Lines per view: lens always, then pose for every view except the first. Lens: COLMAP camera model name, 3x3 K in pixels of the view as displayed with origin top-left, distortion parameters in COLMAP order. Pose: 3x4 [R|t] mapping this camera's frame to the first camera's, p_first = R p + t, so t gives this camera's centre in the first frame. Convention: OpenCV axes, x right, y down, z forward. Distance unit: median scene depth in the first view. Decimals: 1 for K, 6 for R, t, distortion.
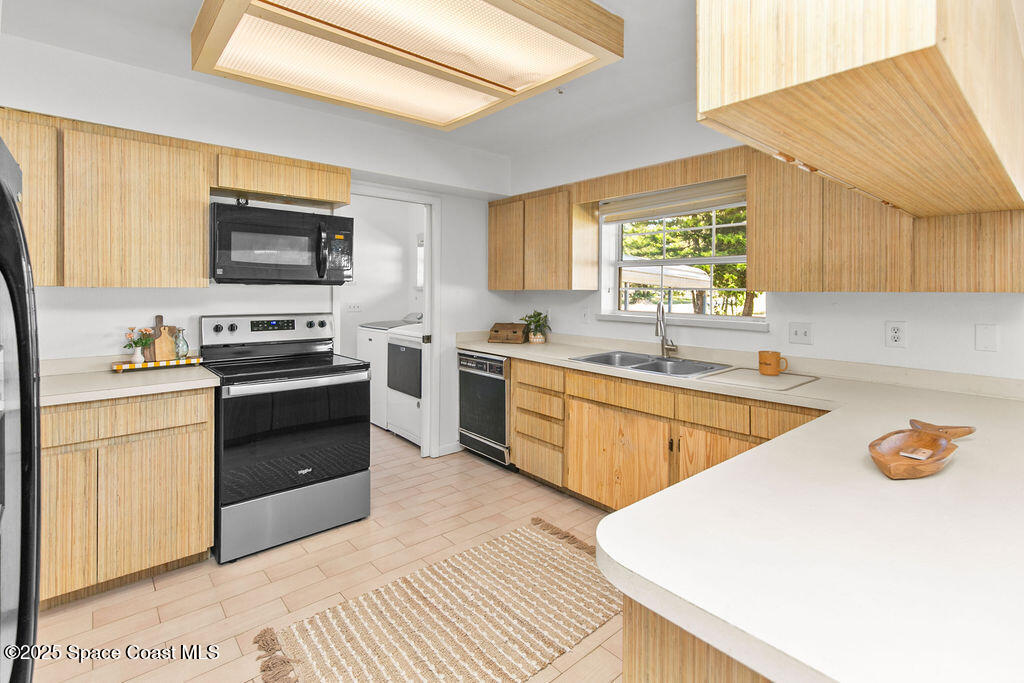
lens RADIAL K [[478.5, 0, 507.5], [0, 478.5, 292.0], [0, 0, 1]] dist [0.003686, 0.000020]
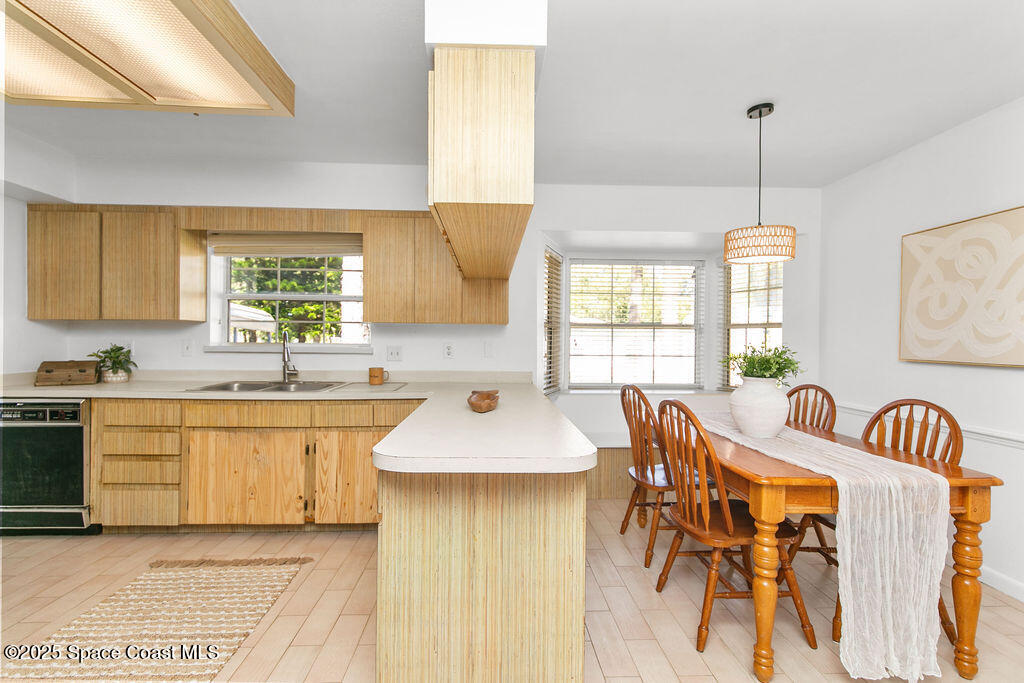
lens RADIAL K [[459.8, 0, 500.0], [0, 459.8, 343.0], [0, 0, 1]] dist [-0.001288, -0.000244]
pose [[0.632609, -0.004535, 0.774458, -0.180373], [-0.005771, 0.999927, 0.010569, 0.030298], [-0.774450, -0.011156, 0.632537, -0.066615]]
